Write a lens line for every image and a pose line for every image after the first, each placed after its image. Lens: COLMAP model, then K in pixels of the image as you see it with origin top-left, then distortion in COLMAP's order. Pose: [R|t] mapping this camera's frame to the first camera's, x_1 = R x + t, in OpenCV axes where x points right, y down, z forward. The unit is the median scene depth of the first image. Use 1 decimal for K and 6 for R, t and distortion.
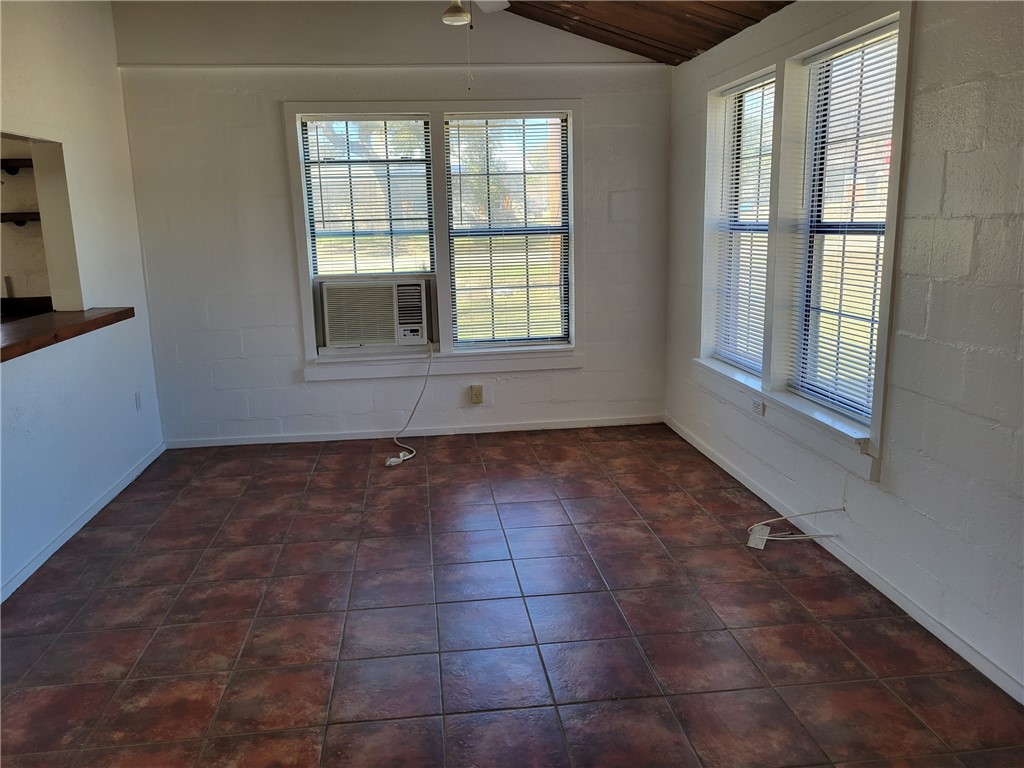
lens RADIAL K [[781.1, 0, 502.1], [0, 781.1, 382.0], [0, 0, 1]] dist [0.044796, -0.020474]
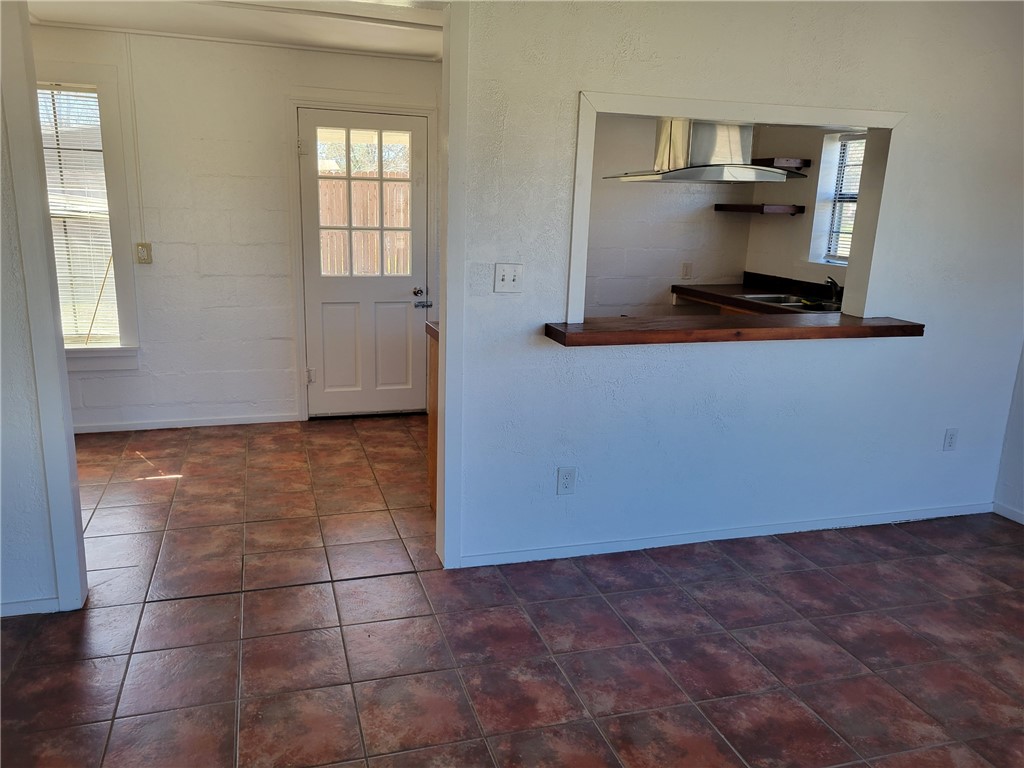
lens RADIAL K [[781.1, 0, 507.6], [0, 781.1, 385.0], [0, 0, 1]] dist [0.044796, -0.020474]
pose [[0.163559, 0.261003, -0.951381, 0.329903], [-0.234715, 0.946971, 0.219441, -0.144454], [0.958205, 0.187412, 0.216147, 0.501958]]
